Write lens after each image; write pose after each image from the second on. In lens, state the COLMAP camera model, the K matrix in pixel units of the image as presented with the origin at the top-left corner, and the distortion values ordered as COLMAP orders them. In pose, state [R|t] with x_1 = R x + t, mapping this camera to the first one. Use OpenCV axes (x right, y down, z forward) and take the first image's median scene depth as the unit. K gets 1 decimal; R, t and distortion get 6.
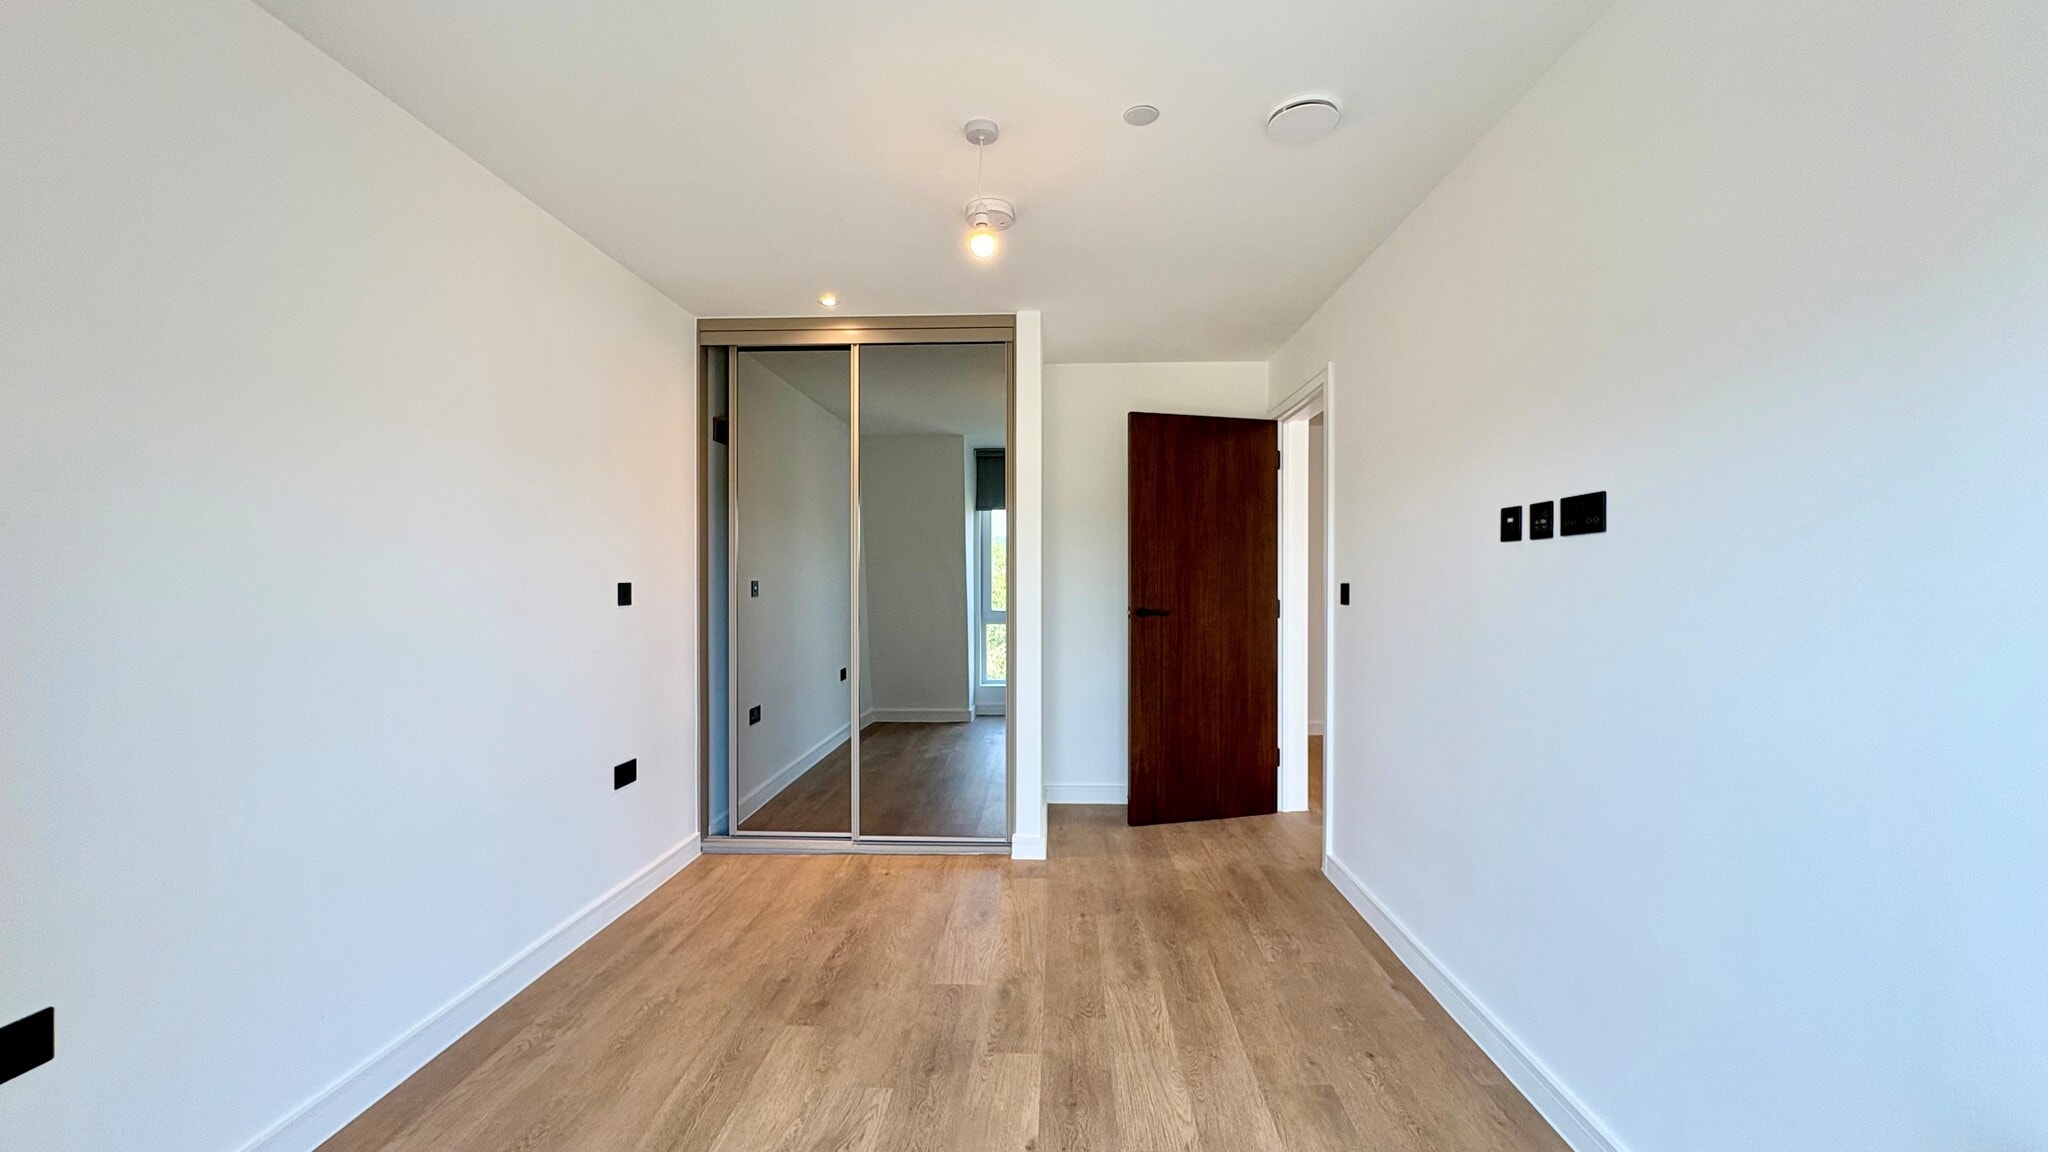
lens RADIAL K [[817.3, 0, 1024.0], [0, 817.3, 576.0], [0, 0, 1]] dist [0.000889, 0.000074]
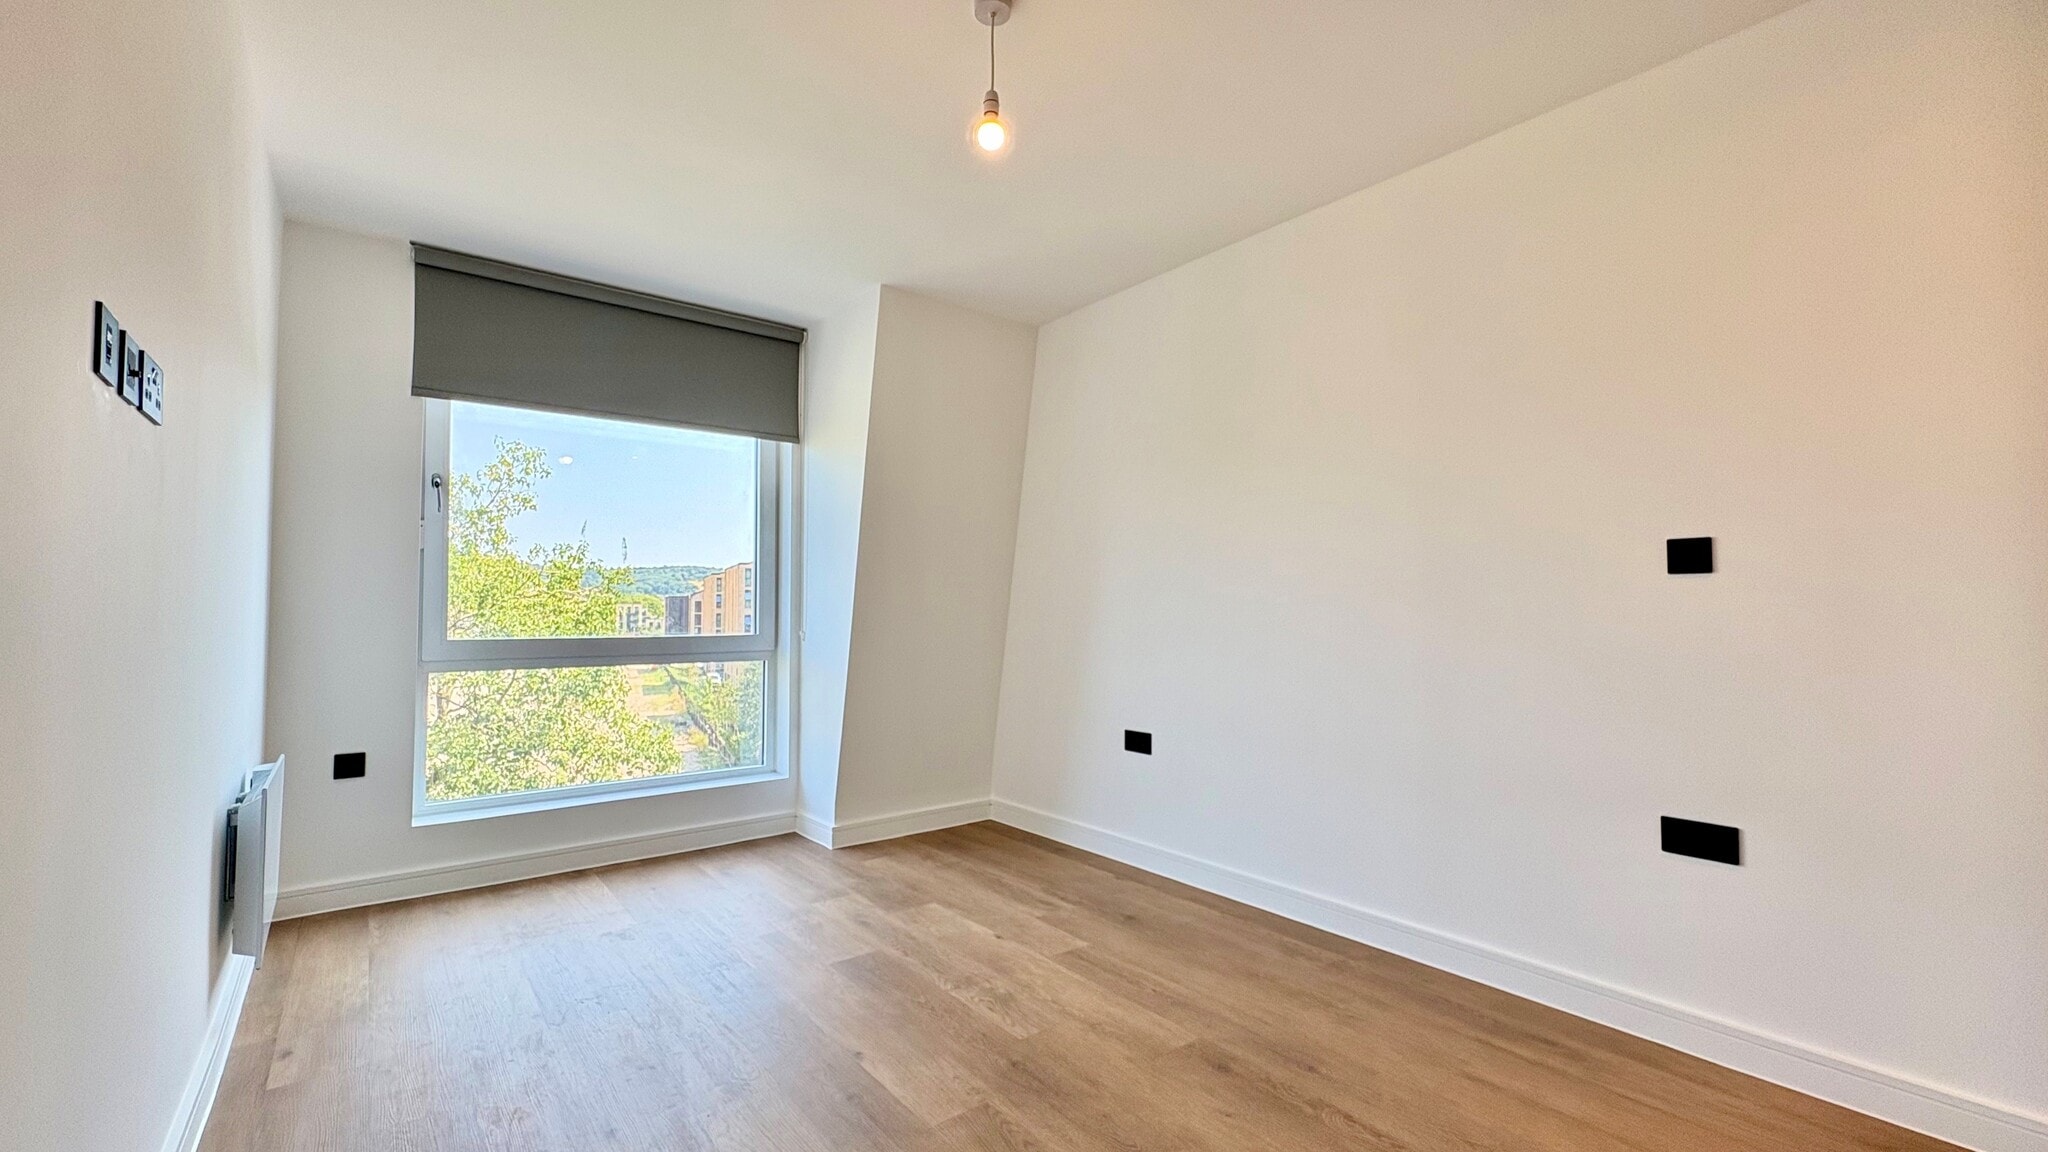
lens RADIAL K [[817.3, 0, 1024.0], [0, 817.3, 576.0], [0, 0, 1]] dist [0.000889, 0.000074]
pose [[-0.750204, -0.024834, -0.660740, 0.451547], [0.000834, 0.999258, -0.038504, 0.082695], [0.661206, -0.029437, -0.749626, 1.549400]]
